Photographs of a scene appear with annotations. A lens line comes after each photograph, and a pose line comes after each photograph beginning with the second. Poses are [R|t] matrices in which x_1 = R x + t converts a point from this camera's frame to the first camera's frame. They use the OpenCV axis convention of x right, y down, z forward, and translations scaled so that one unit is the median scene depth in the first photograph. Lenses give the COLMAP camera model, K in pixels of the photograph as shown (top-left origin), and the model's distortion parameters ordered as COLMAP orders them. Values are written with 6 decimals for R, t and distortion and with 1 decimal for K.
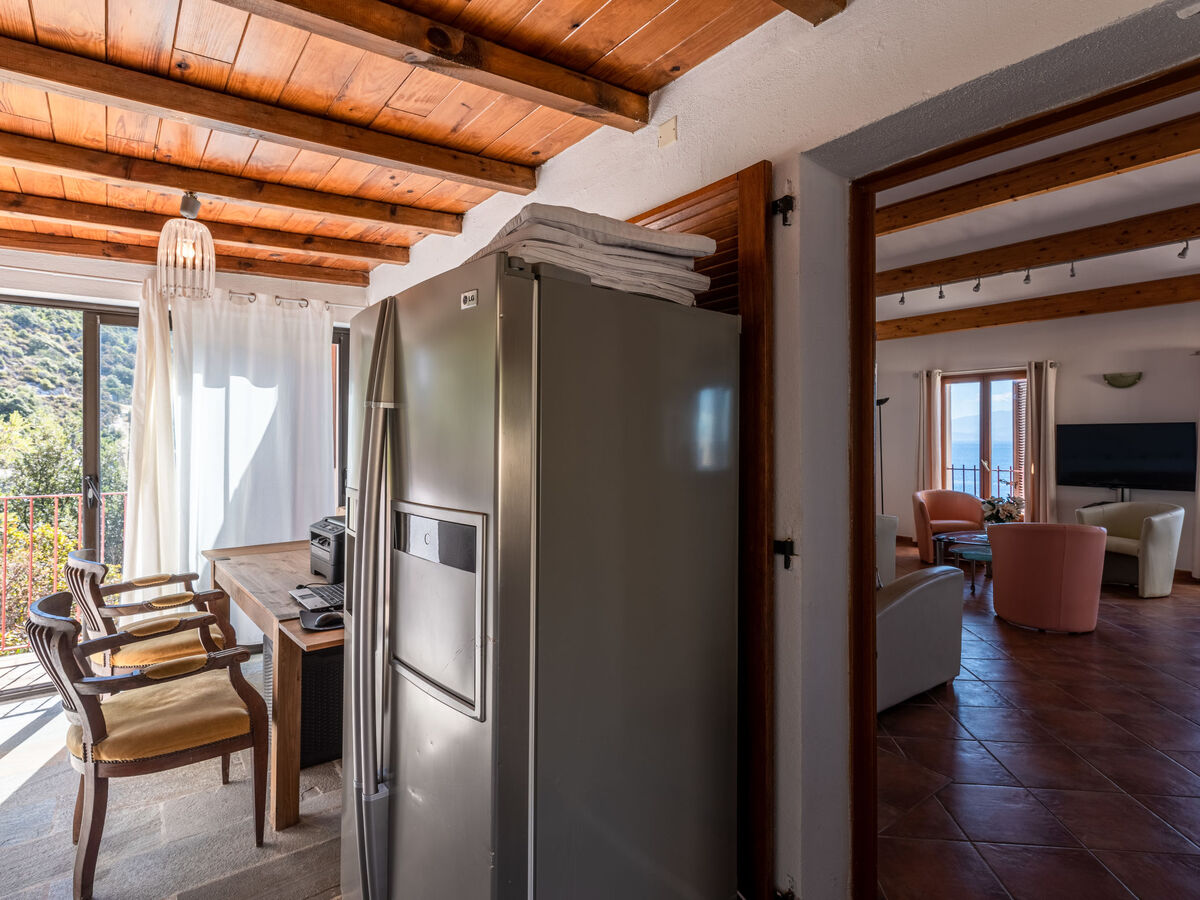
lens RADIAL K [[630.8, 0, 589.7], [0, 630.8, 432.6], [0, 0, 1]] dist [0.010352, -0.000352]
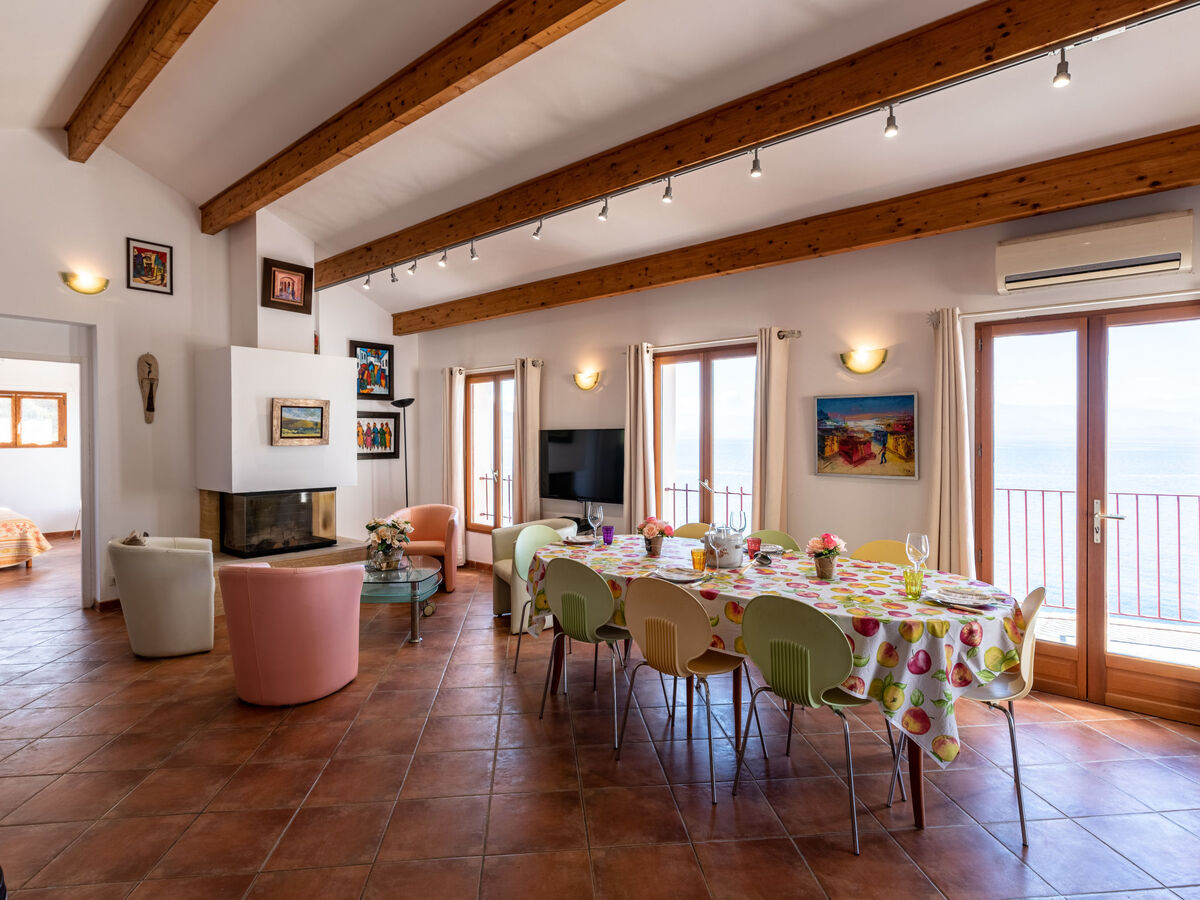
lens RADIAL K [[624.9, 0, 605.3], [0, 624.9, 452.2], [0, 0, 1]] dist [0.003760, 0.000856]
pose [[0.974985, -0.013417, 0.221865, 0.627703], [0.005185, 0.999278, 0.037646, -0.014557], [-0.222210, -0.035554, 0.974350, 0.111834]]
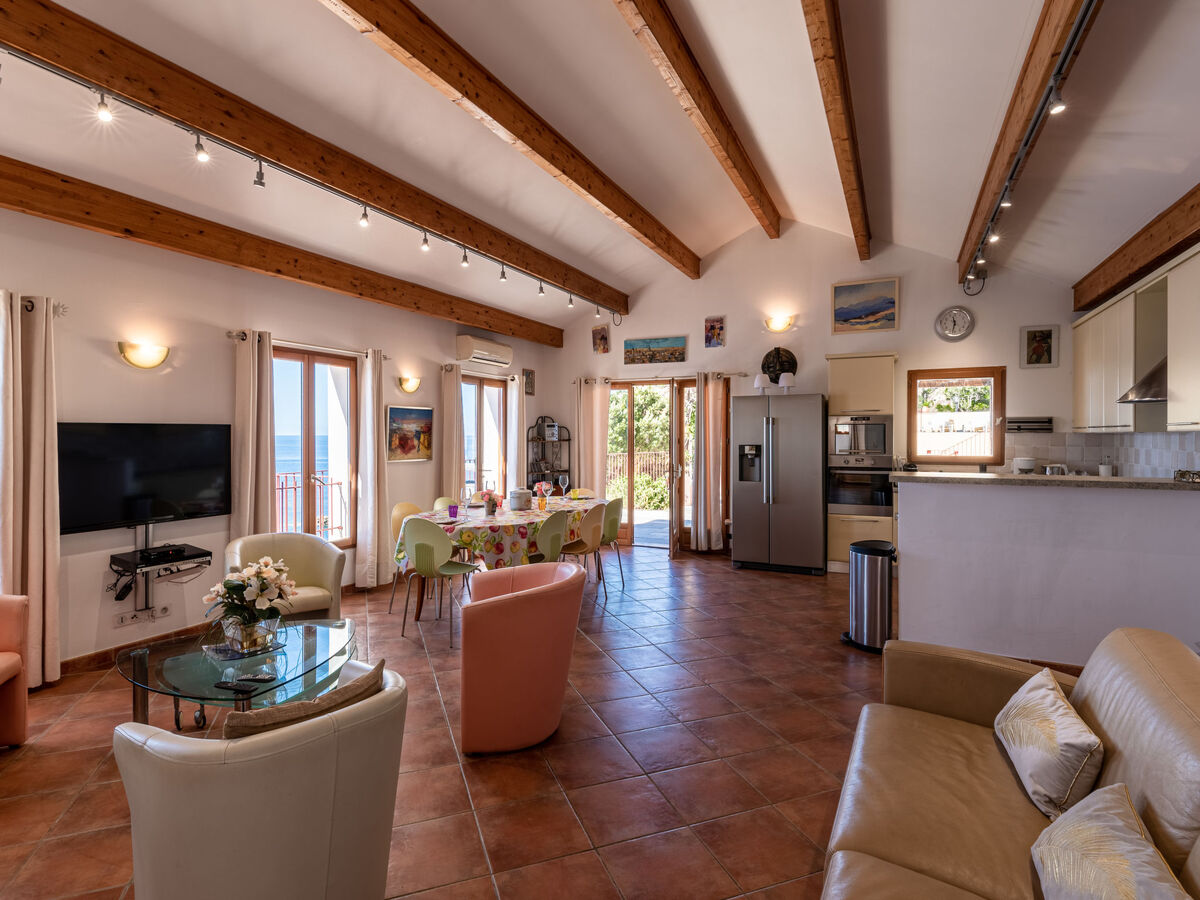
lens RADIAL K [[619.5, 0, 598.2], [0, 619.5, 440.1], [0, 0, 1]] dist [0.001552, 0.000655]
pose [[-0.454018, -0.005903, 0.890973, 0.062815], [-0.004524, 0.999980, 0.004320, -0.002330], [-0.890981, -0.002070, -0.454036, 0.827049]]
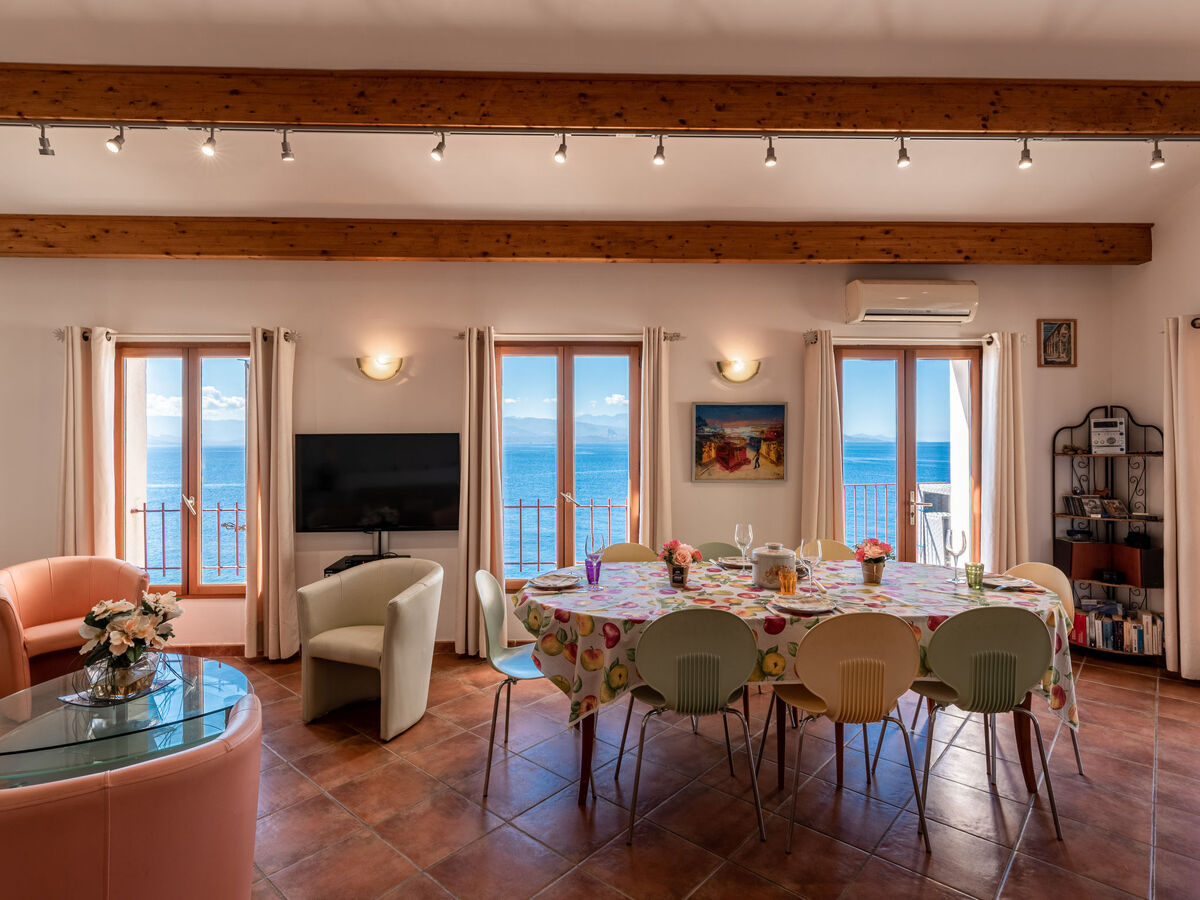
lens RADIAL K [[629.7, 0, 600.6], [0, 629.7, 444.3], [0, 0, 1]] dist [0.004475, 0.000107]
pose [[0.575381, -0.006158, 0.817862, 0.402990], [-0.002738, 0.999952, 0.009455, -0.009618], [-0.817881, -0.007680, 0.575336, 0.401779]]
